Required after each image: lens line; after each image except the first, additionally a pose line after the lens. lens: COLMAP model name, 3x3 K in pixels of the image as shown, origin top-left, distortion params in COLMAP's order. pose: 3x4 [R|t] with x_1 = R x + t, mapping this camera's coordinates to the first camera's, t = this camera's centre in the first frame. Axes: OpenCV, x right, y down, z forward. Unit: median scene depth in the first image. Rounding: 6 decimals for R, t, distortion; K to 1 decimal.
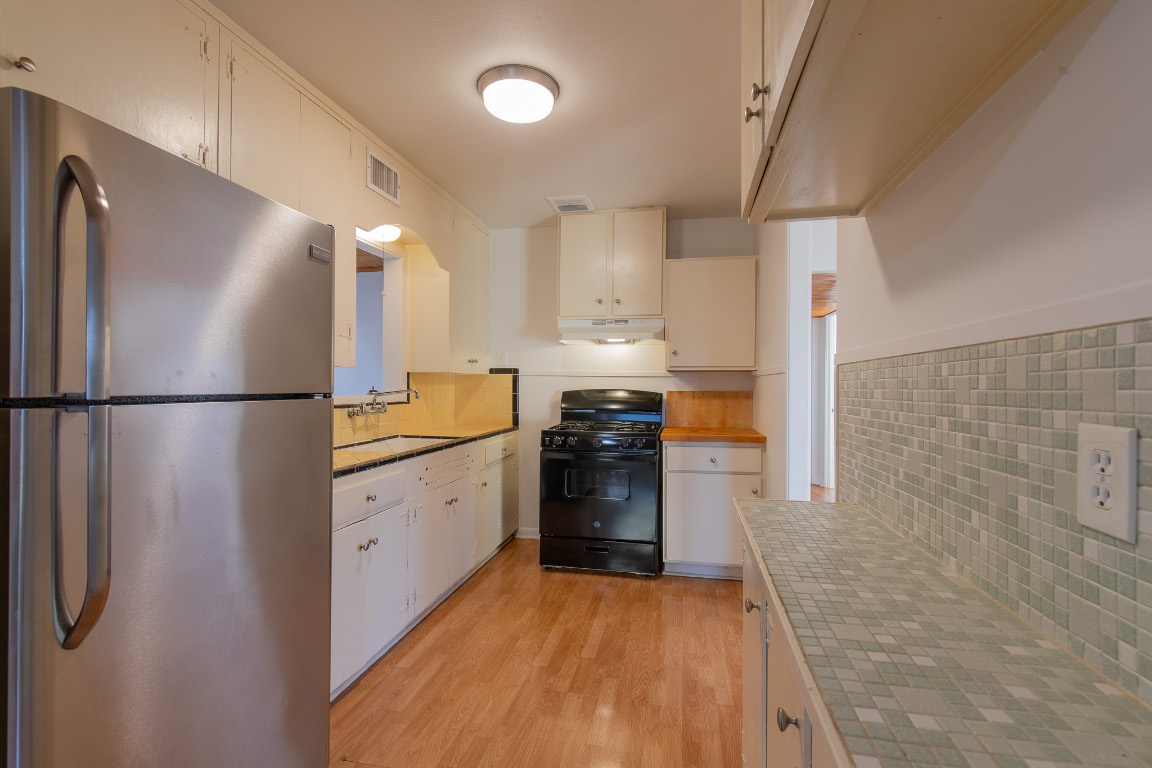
lens RADIAL K [[515.3, 0, 575.0], [0, 515.3, 383.7], [0, 0, 1]] dist [-0.000474, -0.000062]
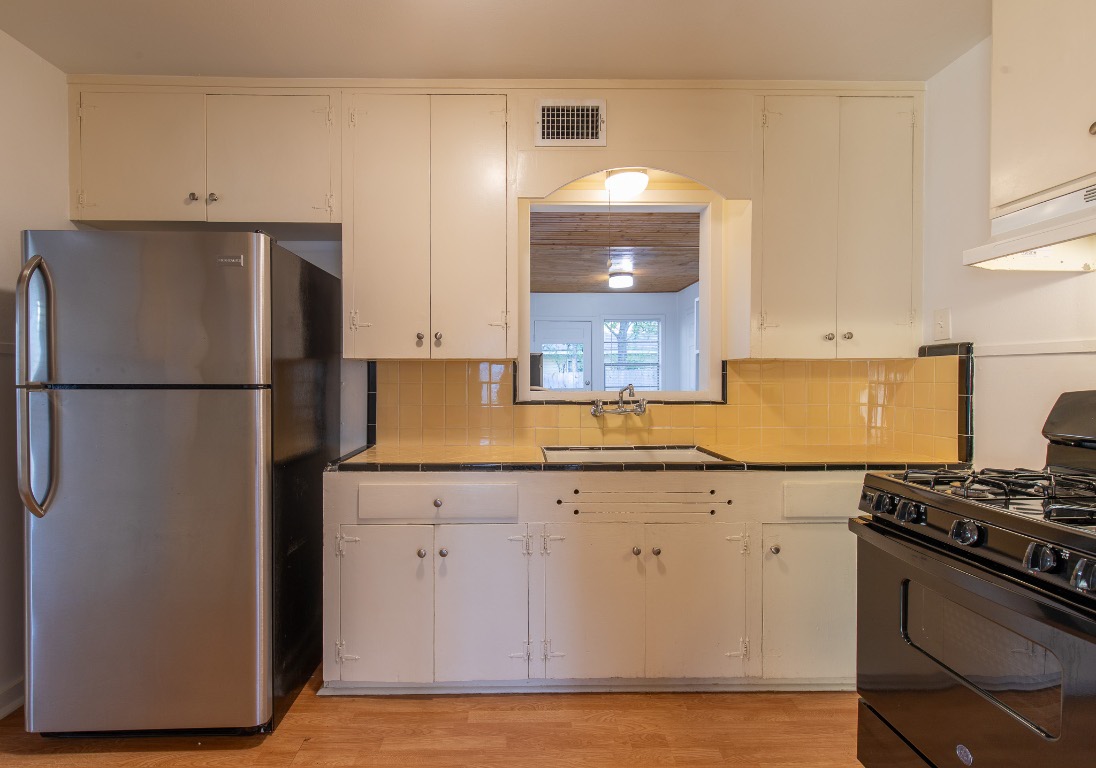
lens RADIAL K [[515.0, 0, 552.9], [0, 515.0, 386.8], [0, 0, 1]] dist [0.001003, -0.000080]
pose [[0.212593, 0.007222, -0.977114, 0.388362], [0.004144, 0.999957, 0.008293, 0.008566], [0.977132, -0.005812, 0.212554, 0.743170]]
